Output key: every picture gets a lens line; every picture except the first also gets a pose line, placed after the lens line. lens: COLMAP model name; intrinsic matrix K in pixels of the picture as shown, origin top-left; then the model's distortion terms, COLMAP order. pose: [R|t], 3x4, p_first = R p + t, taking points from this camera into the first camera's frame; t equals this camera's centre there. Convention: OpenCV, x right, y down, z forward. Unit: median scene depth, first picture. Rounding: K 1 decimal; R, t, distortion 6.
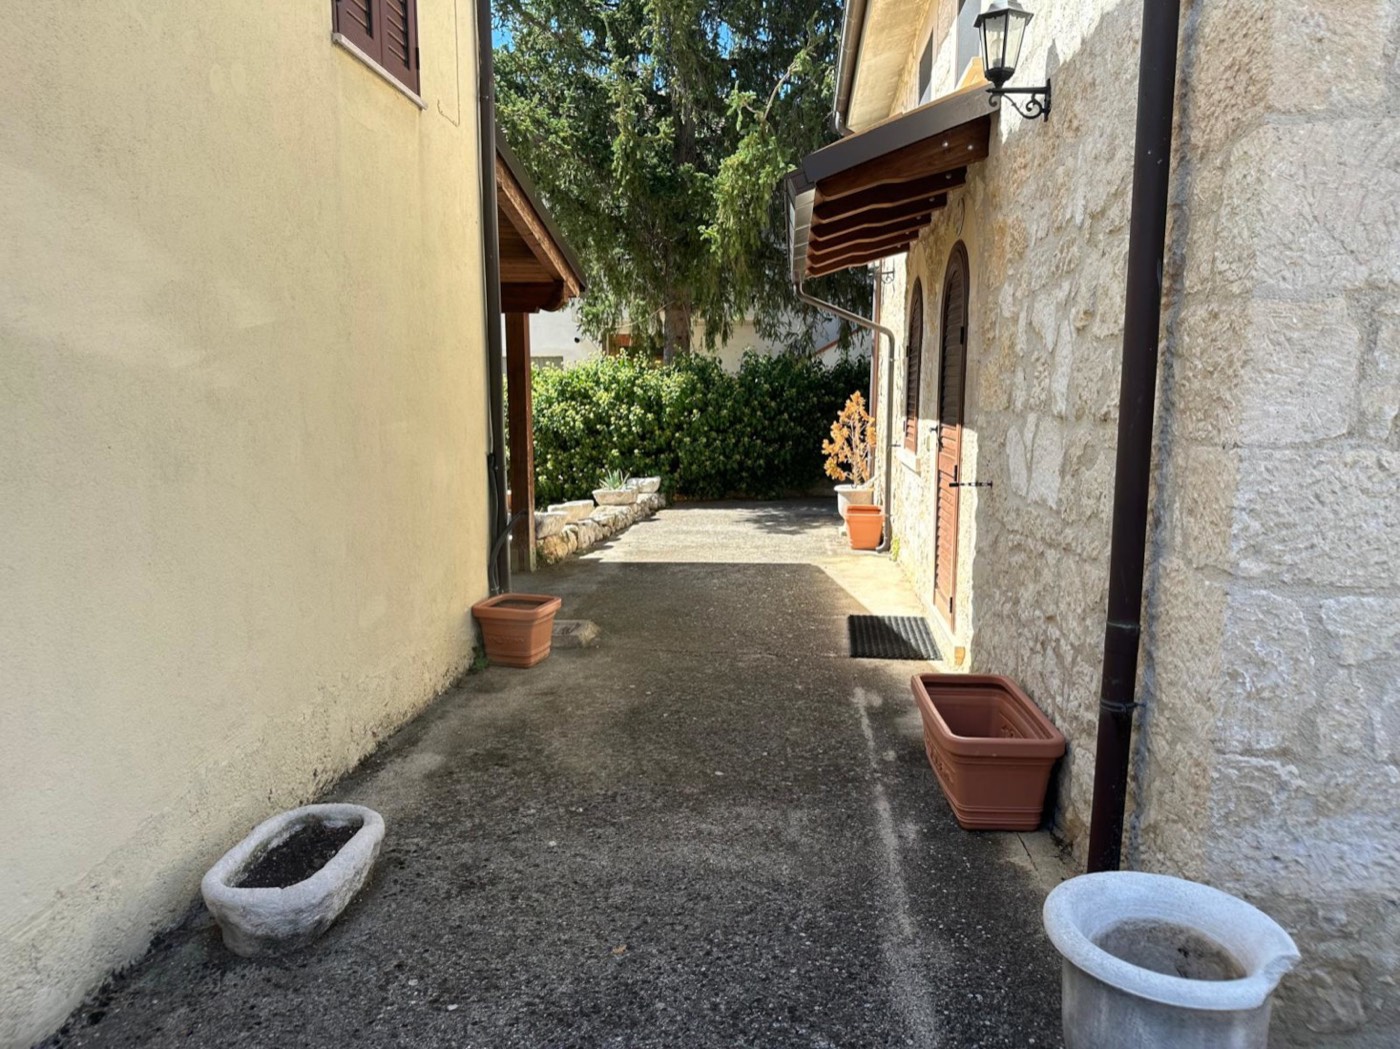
lens RADIAL K [[1017.9, 0, 700.8], [0, 1017.9, 517.7], [0, 0, 1]] dist [-0.005418, -0.003146]
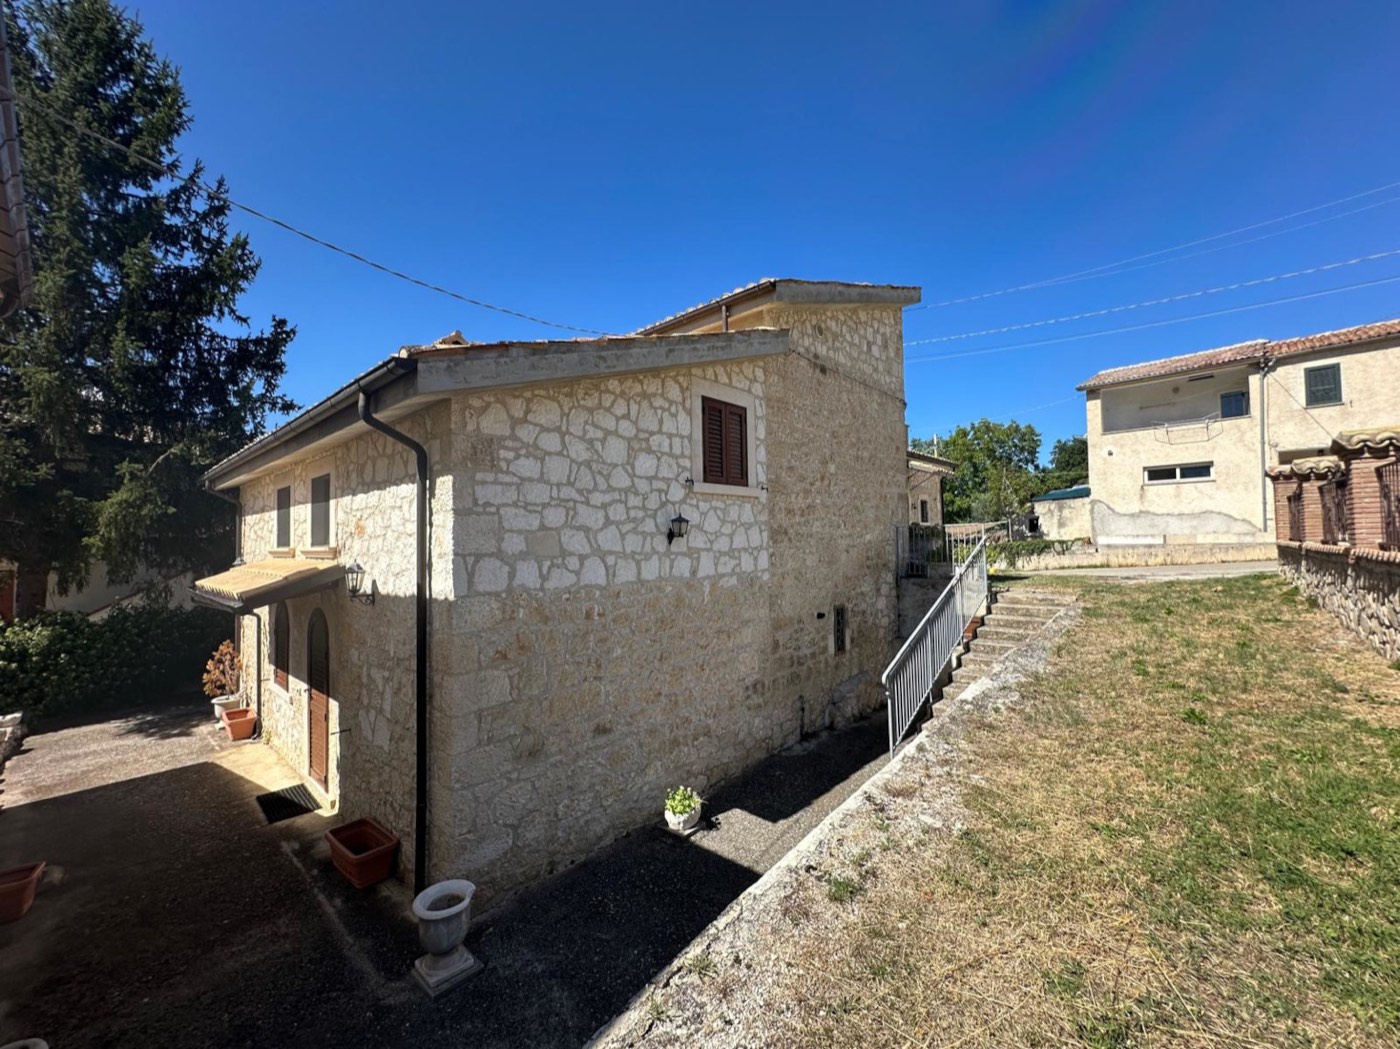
lens RADIAL K [[552.4, 0, 703.1], [0, 552.4, 519.2], [0, 0, 1]] dist [-0.006050, -0.000016]
pose [[0.600834, 0.018792, 0.799153, -0.302461], [0.133908, 0.983231, -0.123798, -0.287726], [-0.788078, 0.181395, 0.588242, -0.592615]]
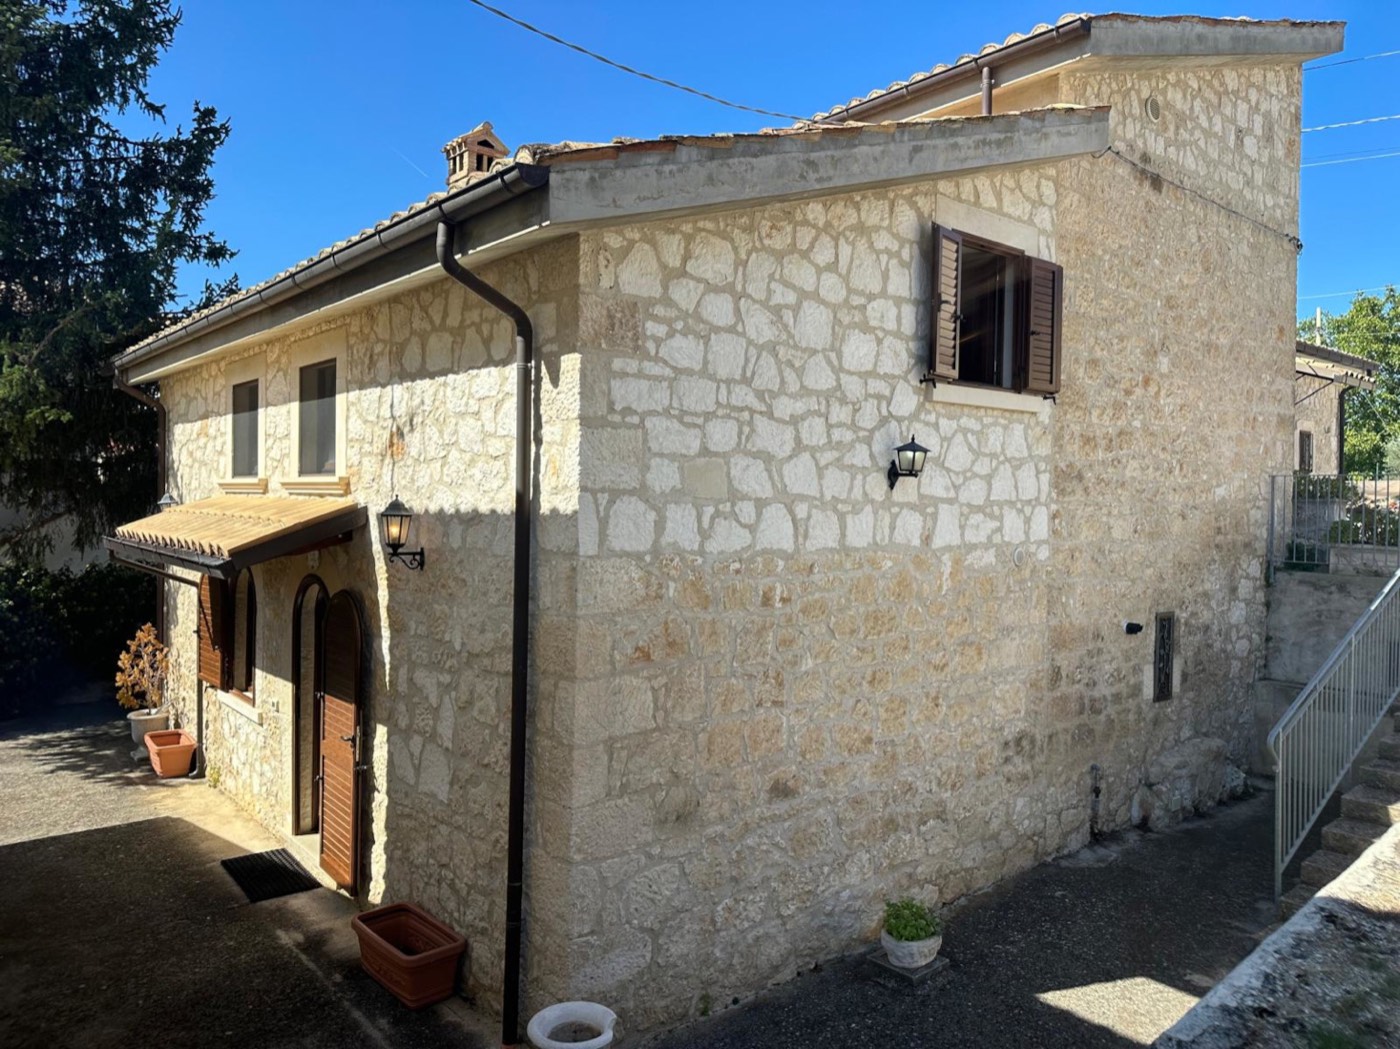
lens RADIAL K [[959.1, 0, 722.6], [0, 959.1, 504.2], [0, 0, 1]] dist [0.106436, -0.162373]
pose [[0.700752, 0.002554, 0.713401, -0.445840], [0.090045, 0.991680, -0.091998, -0.276851], [-0.707700, 0.128706, 0.694691, -0.495615]]
